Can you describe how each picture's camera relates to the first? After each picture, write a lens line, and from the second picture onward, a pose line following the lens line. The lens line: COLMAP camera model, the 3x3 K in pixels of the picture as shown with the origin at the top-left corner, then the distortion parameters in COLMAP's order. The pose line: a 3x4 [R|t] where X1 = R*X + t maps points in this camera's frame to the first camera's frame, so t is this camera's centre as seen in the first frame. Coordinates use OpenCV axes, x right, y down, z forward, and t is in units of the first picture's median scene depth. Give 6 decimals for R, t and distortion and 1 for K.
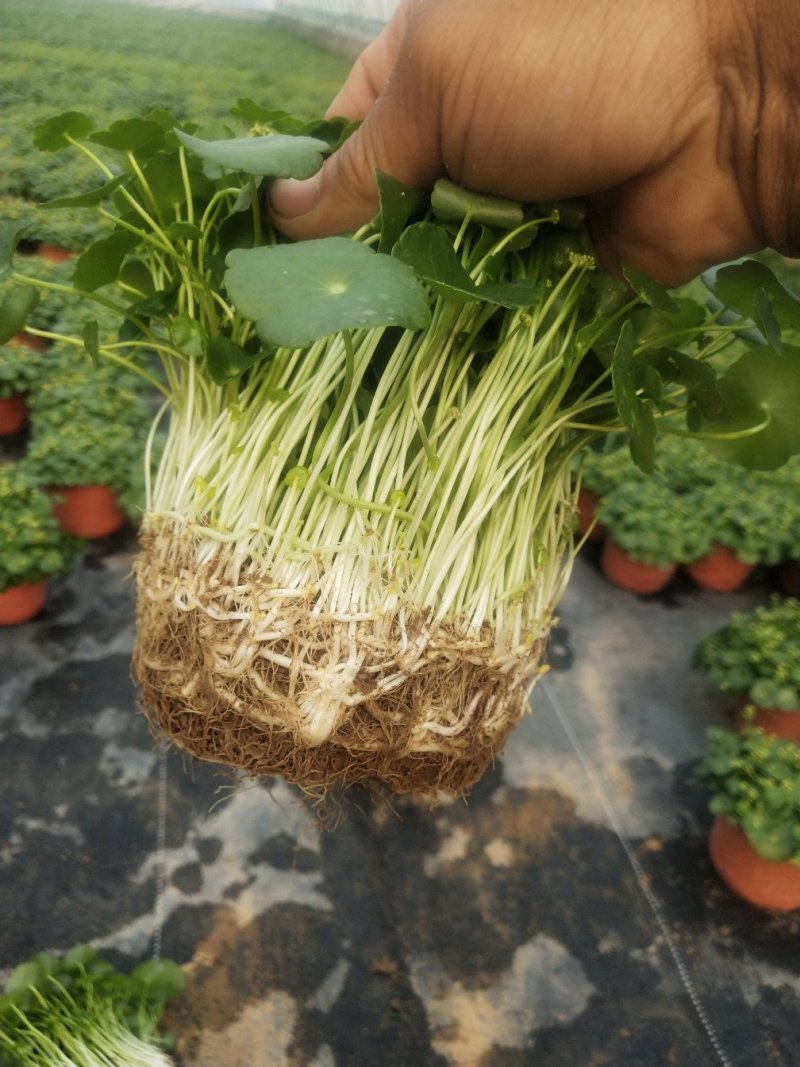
lens RADIAL K [[839.1, 0, 400.0], [0, 839.1, 533.5], [0, 0, 1]] dist [-0.008367, 0.010811]
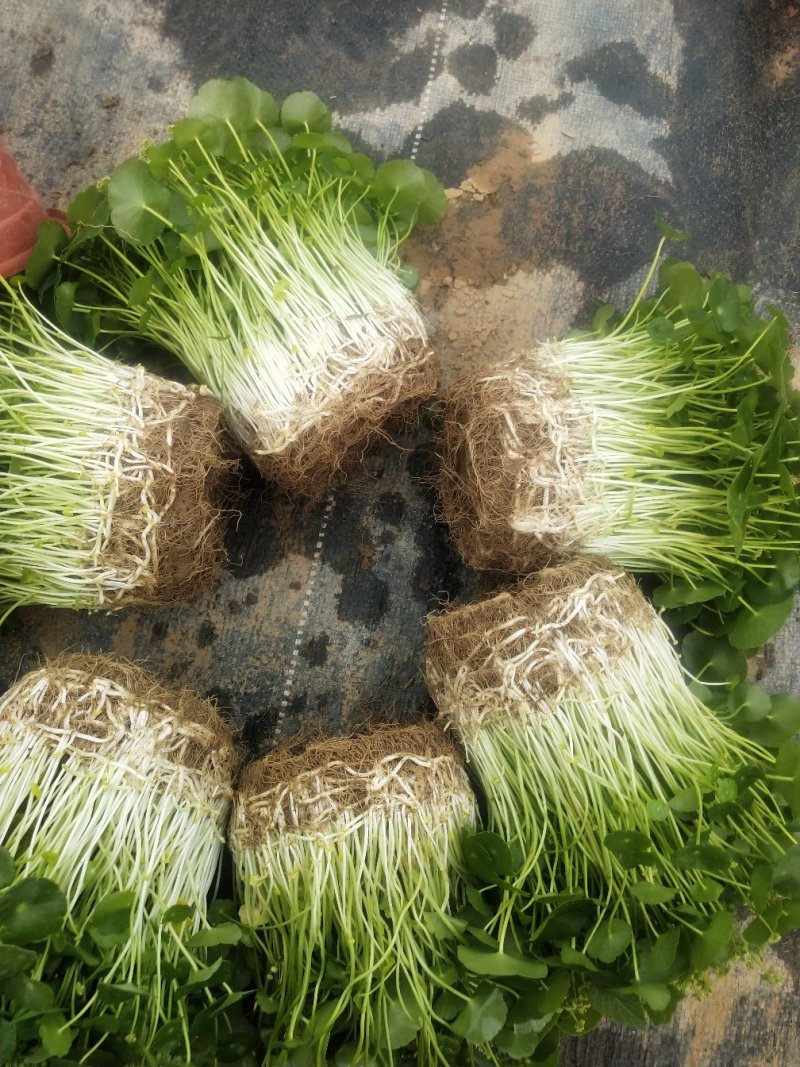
lens RADIAL K [[839.1, 0, 400.0], [0, 839.1, 533.5], [0, 0, 1]] dist [-0.008367, 0.010811]
pose [[0.927671, 0.351384, -0.126316, -0.107133], [-0.164048, 0.687422, 0.707488, 0.229451], [0.335432, -0.635594, 0.695345, 0.329103]]
